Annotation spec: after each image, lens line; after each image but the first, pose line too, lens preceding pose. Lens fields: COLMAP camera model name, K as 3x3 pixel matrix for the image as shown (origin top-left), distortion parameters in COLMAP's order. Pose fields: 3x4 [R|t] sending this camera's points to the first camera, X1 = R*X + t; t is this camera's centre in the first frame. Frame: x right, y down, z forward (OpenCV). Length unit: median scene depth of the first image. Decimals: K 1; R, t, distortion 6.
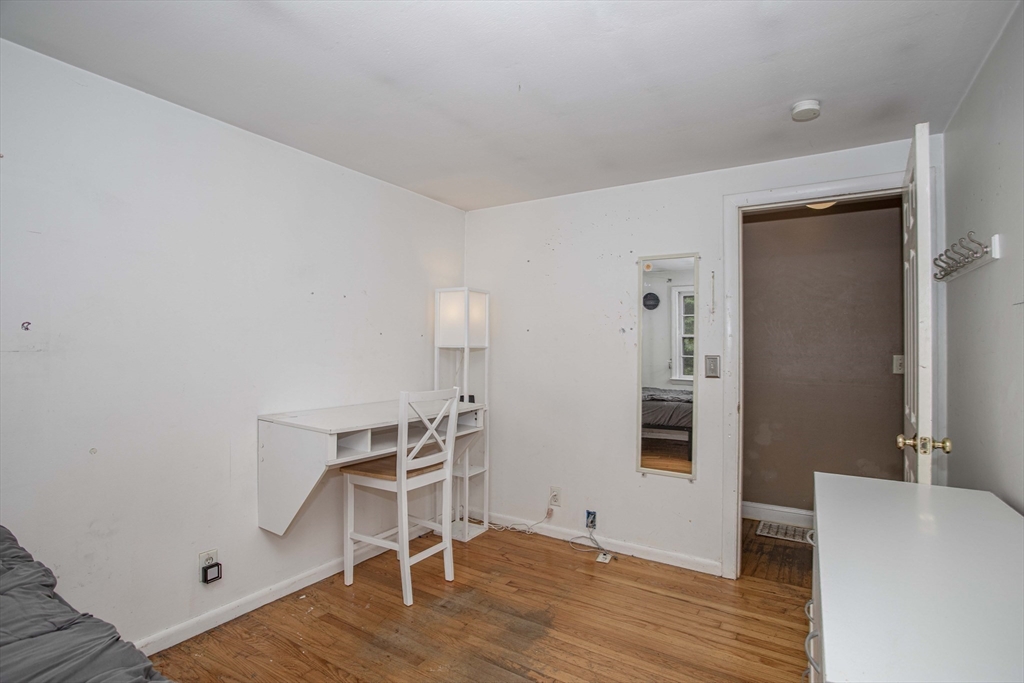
lens RADIAL K [[493.7, 0, 512.0], [0, 493.7, 341.5], [0, 0, 1]] dist [-0.078117, 0.032403]
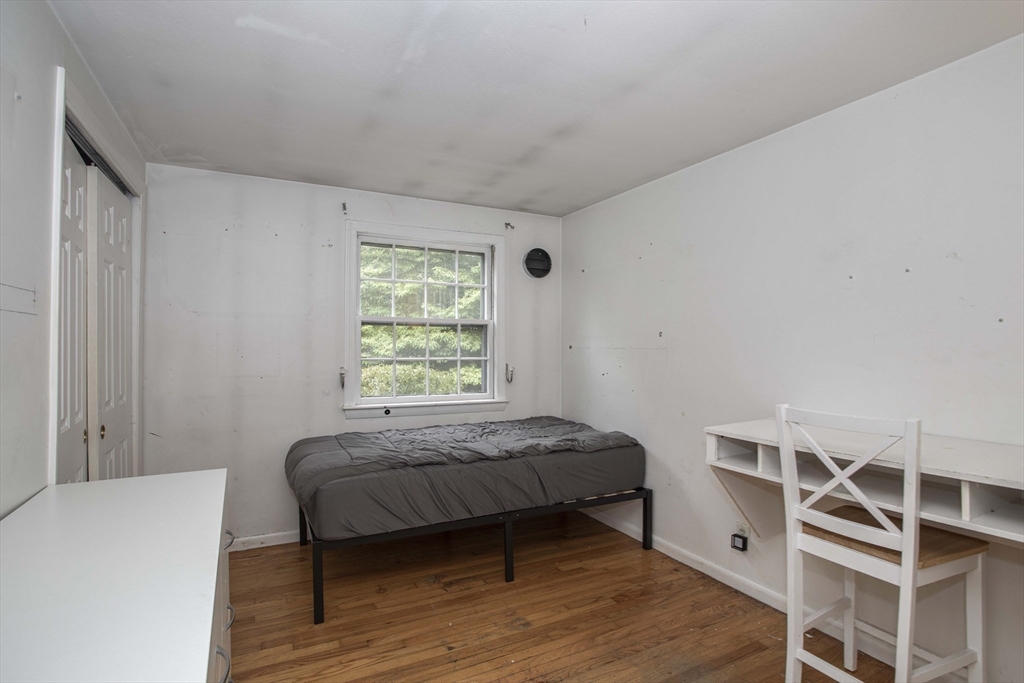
lens RADIAL K [[493.7, 0, 512.0], [0, 493.7, 341.5], [0, 0, 1]] dist [-0.078117, 0.032403]
pose [[-0.489813, -0.017593, -0.871650, 0.596034], [0.002902, 0.999758, -0.021809, 0.022855], [0.871823, -0.013212, -0.489644, 0.993569]]
